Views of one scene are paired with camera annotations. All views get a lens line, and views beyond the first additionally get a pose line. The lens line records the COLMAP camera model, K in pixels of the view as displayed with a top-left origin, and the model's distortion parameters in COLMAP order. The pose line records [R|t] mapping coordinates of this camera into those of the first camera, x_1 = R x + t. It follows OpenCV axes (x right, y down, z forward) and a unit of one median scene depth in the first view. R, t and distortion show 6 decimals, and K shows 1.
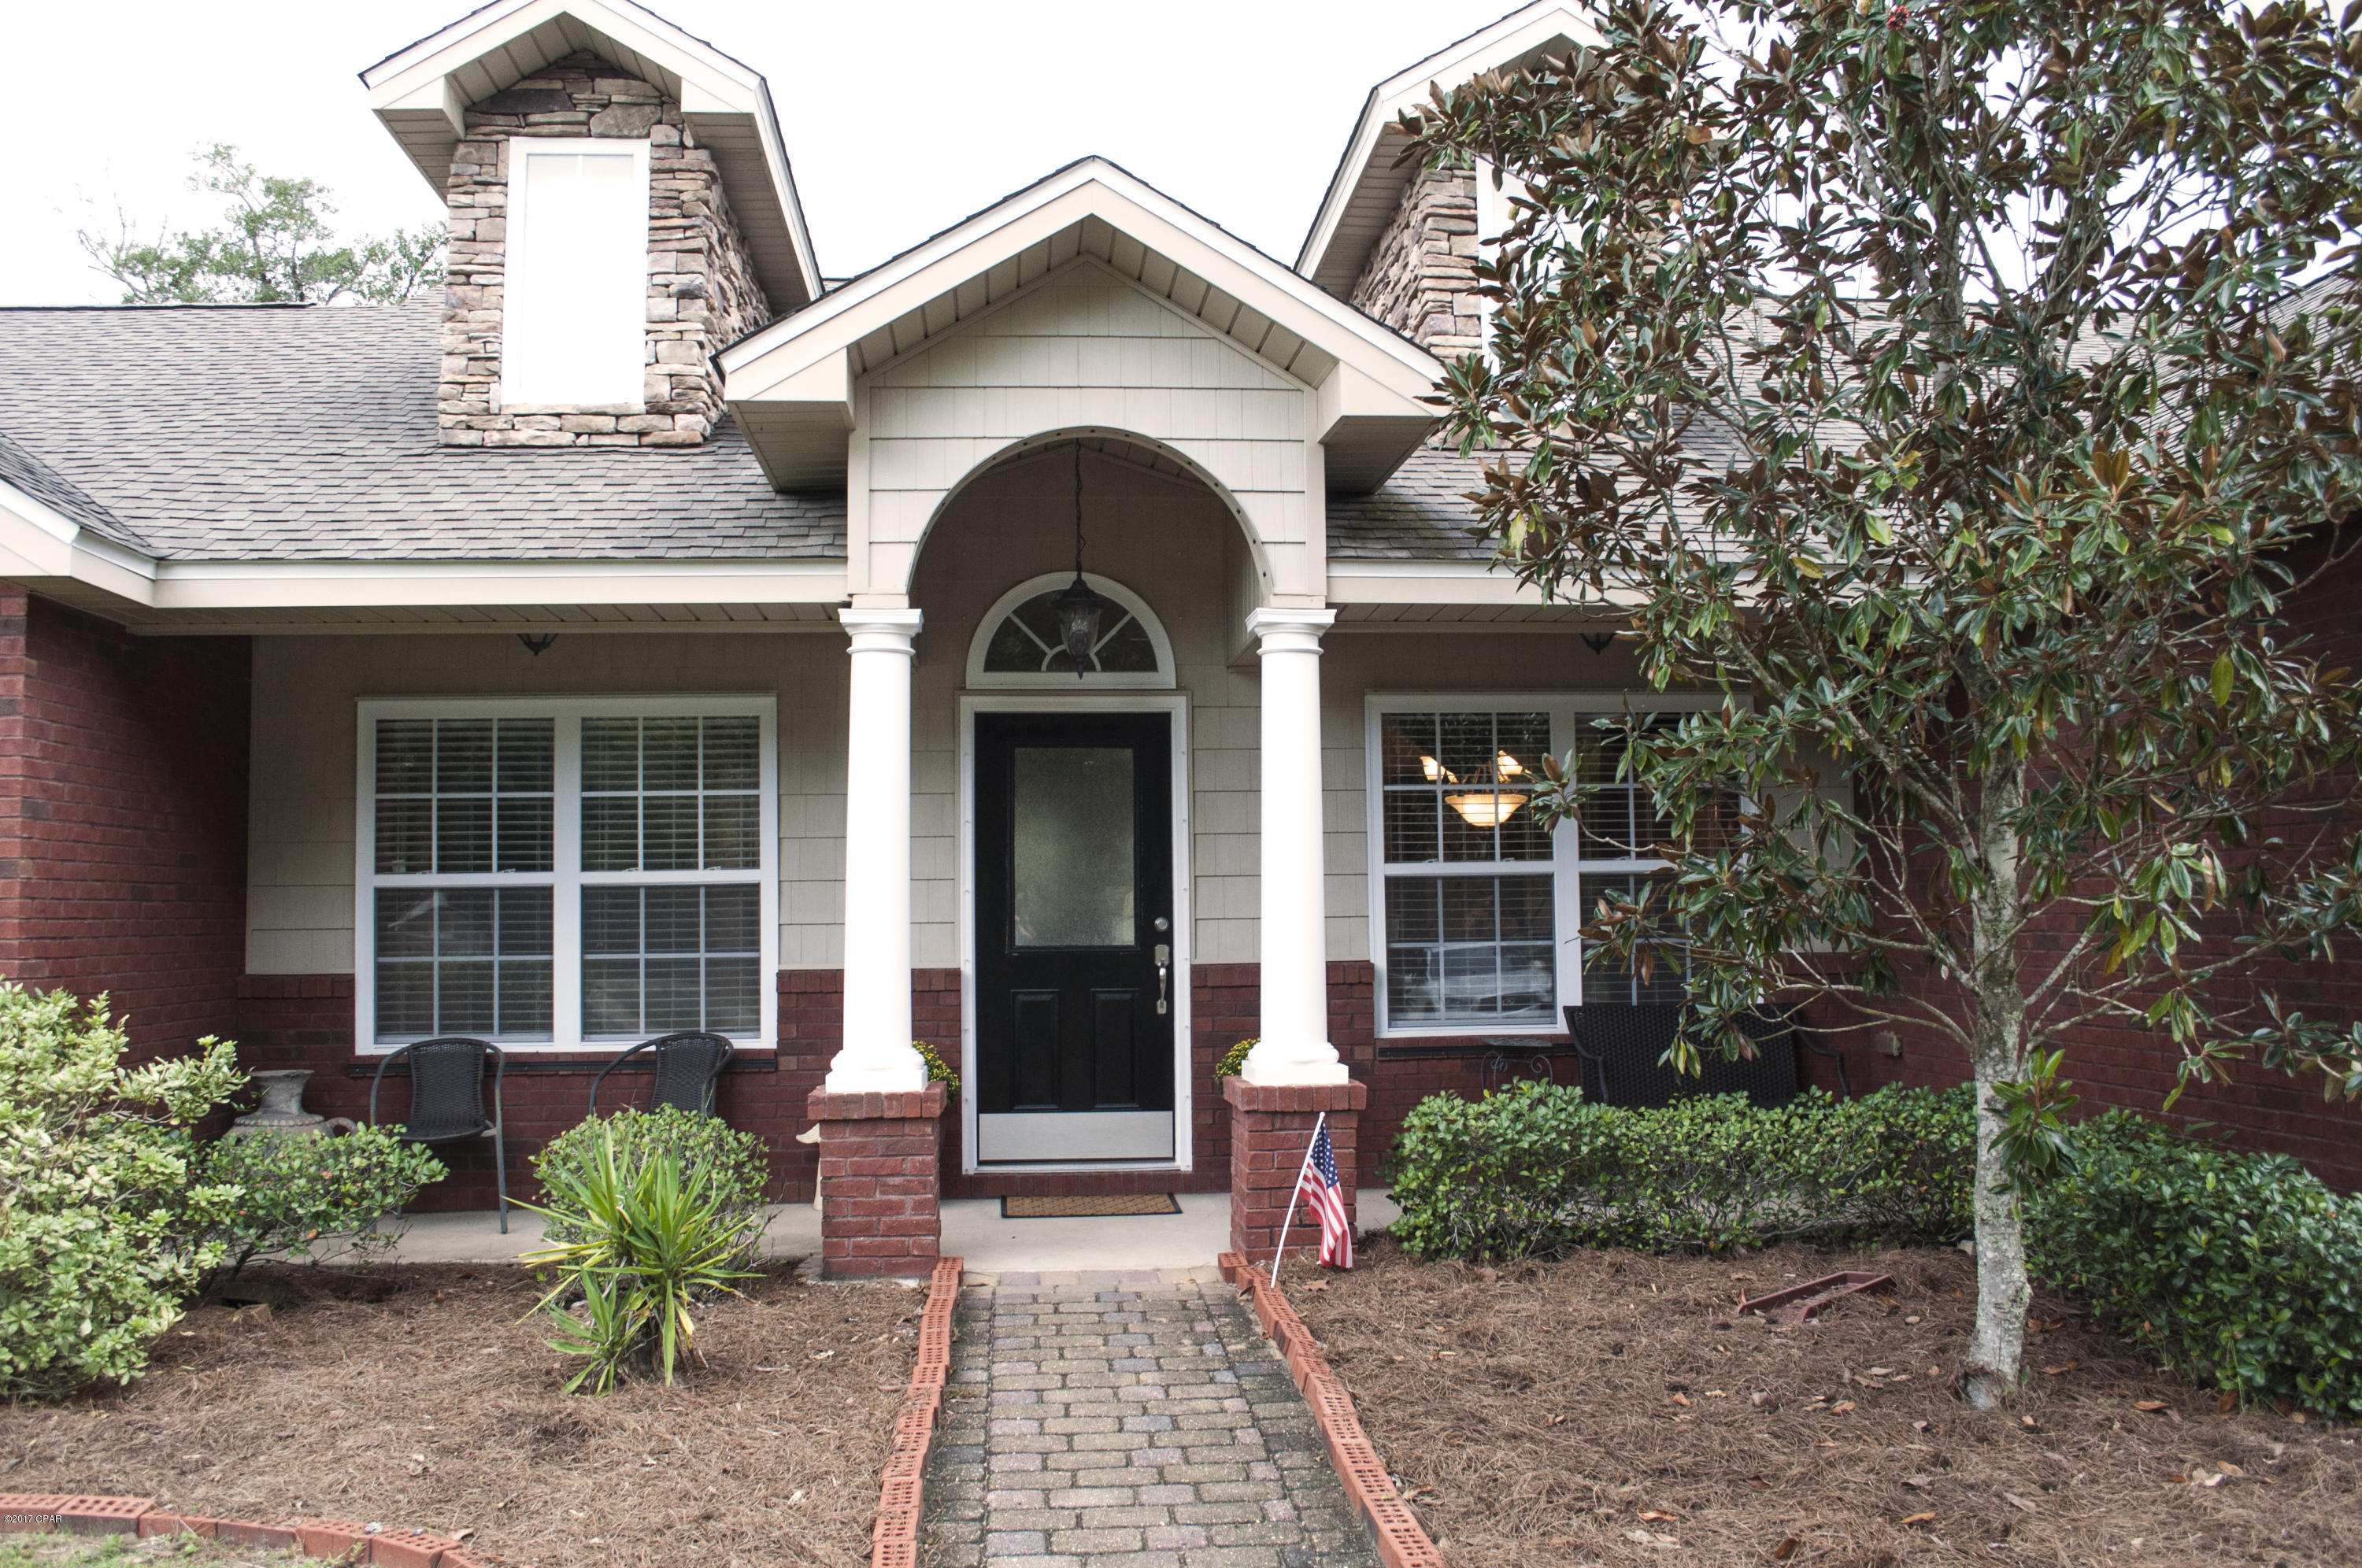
lens RADIAL K [[1881.7, 0, 1178.8], [0, 1881.7, 745.1], [0, 0, 1]] dist [-0.074652, -0.001115]
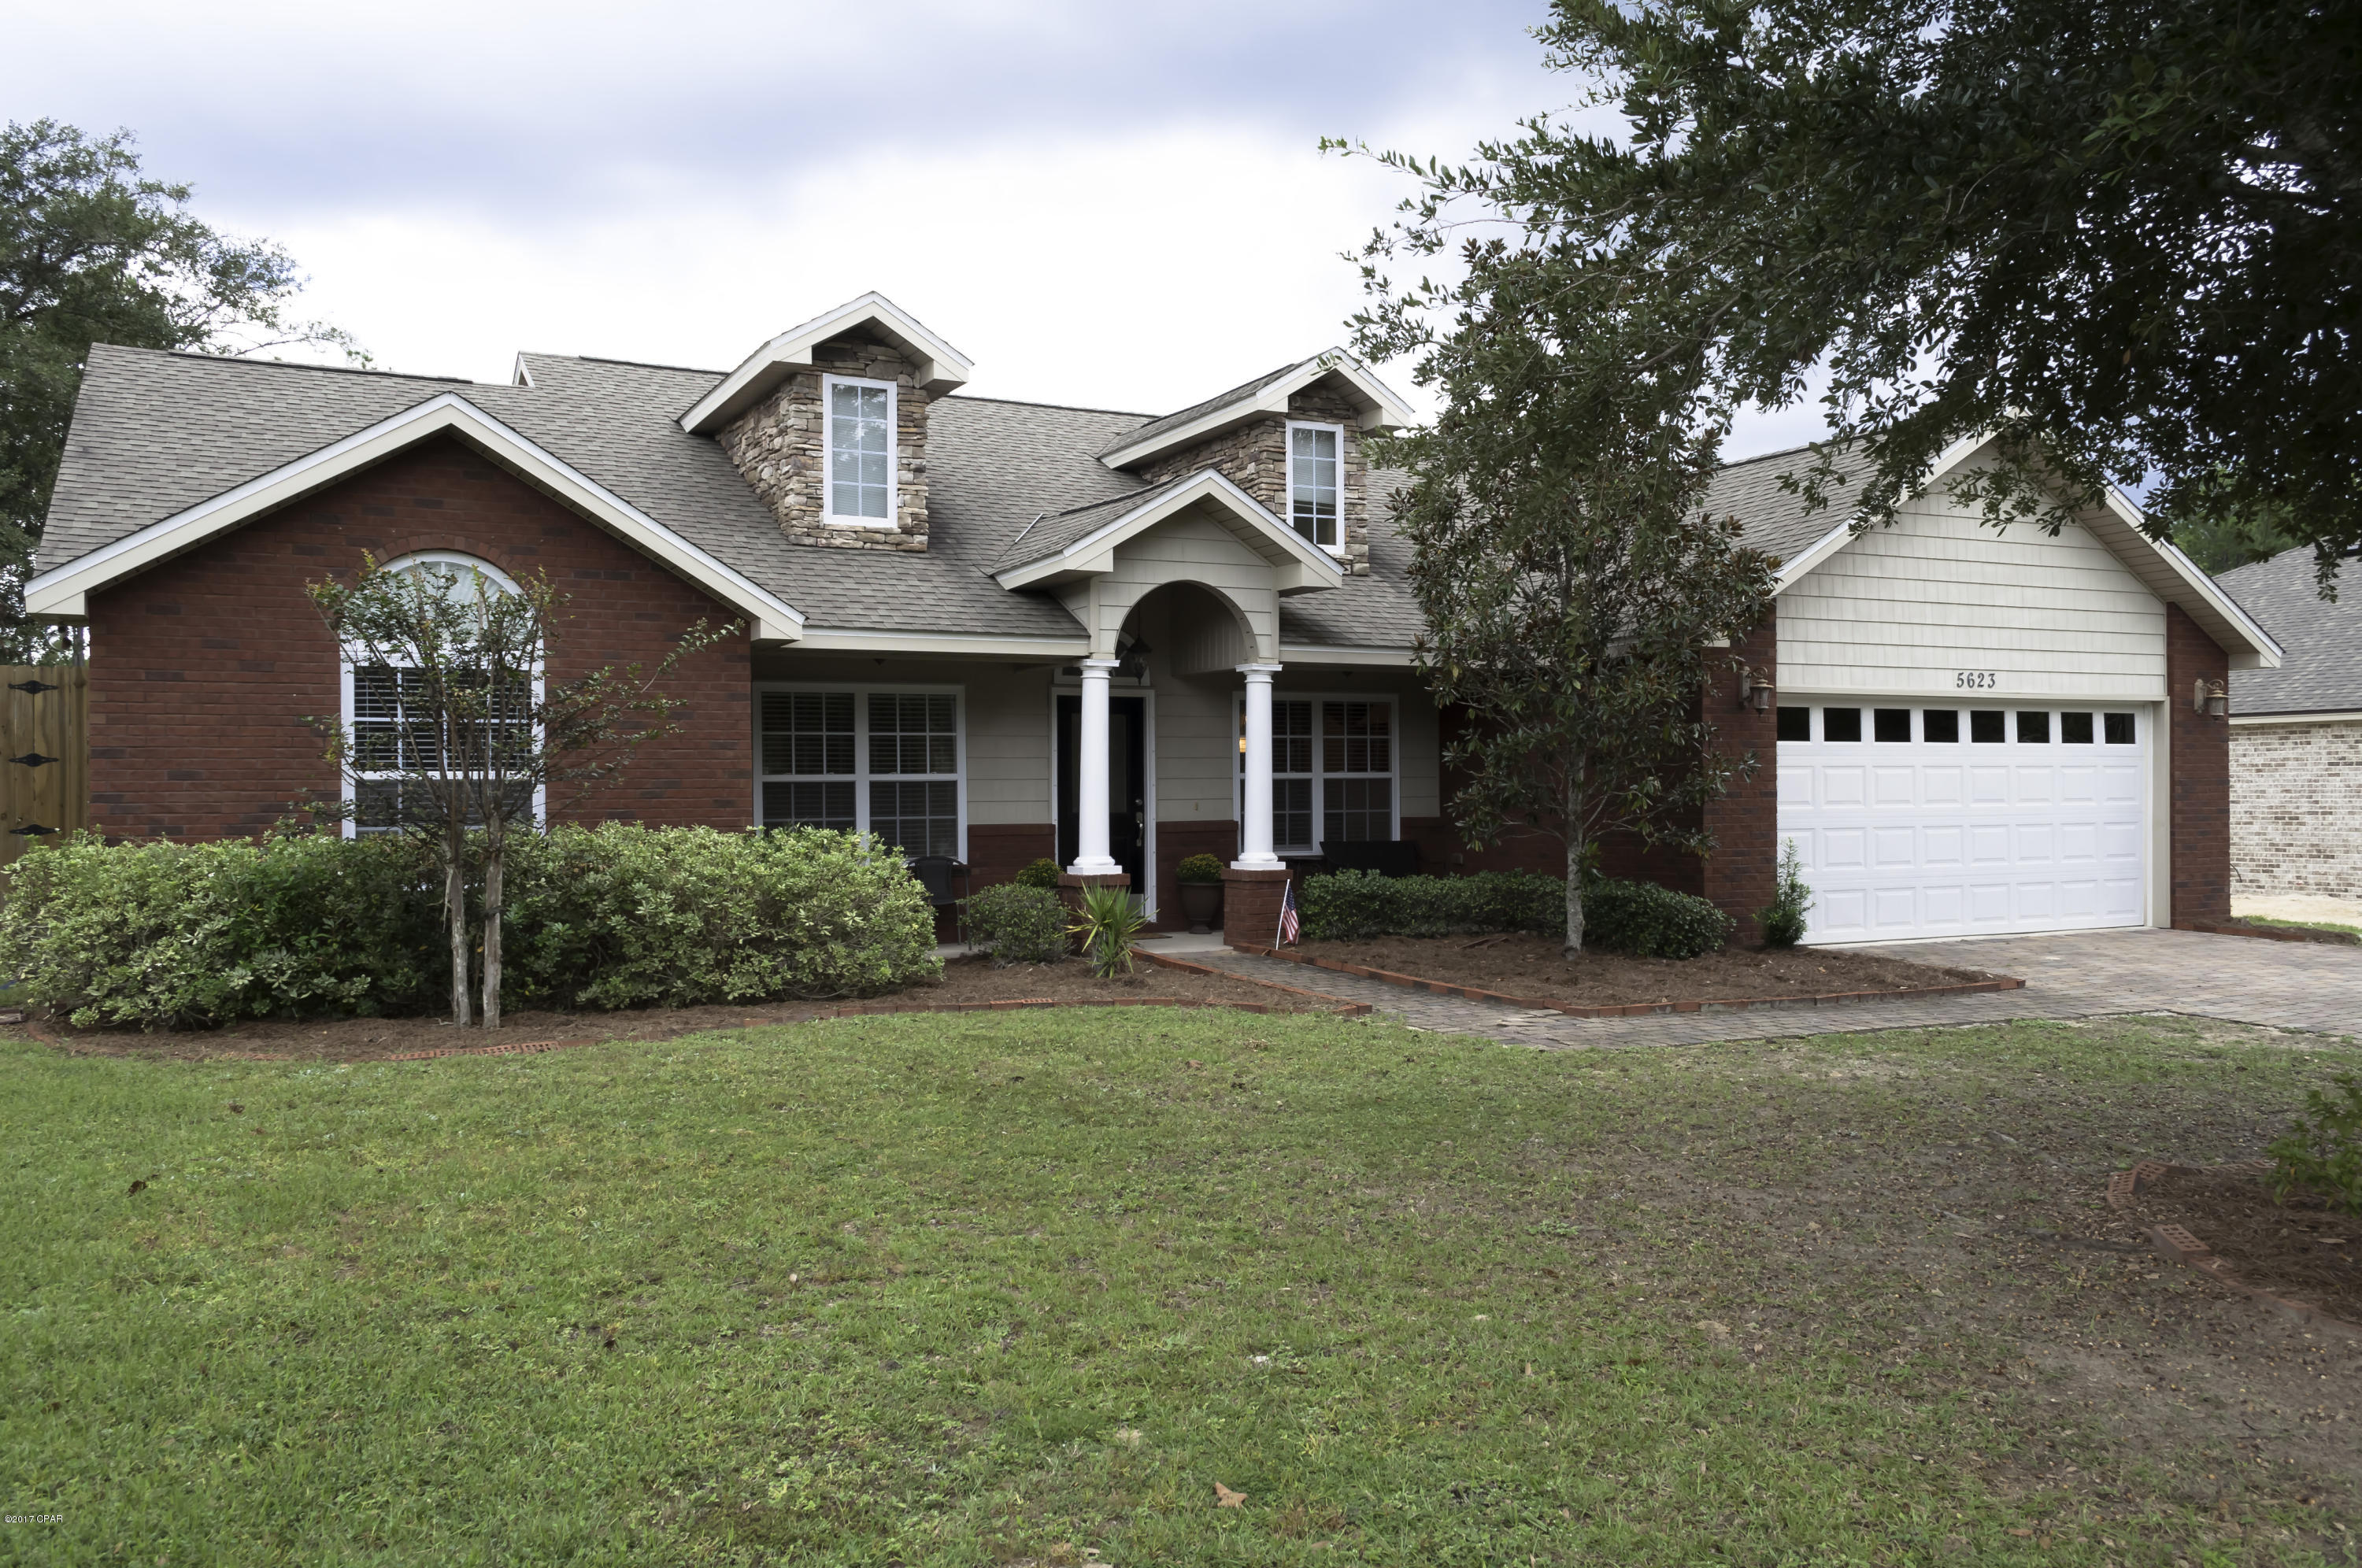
lens RADIAL K [[1805.9, 0, 1181.0], [0, 1805.9, 784.0], [0, 0, 1]] dist [0.033175, -0.008093]
pose [[0.926380, 0.011966, 0.376400, -0.849502], [-0.038663, 0.997236, 0.063454, -0.061471], [-0.374600, -0.073335, 0.924282, -0.988922]]
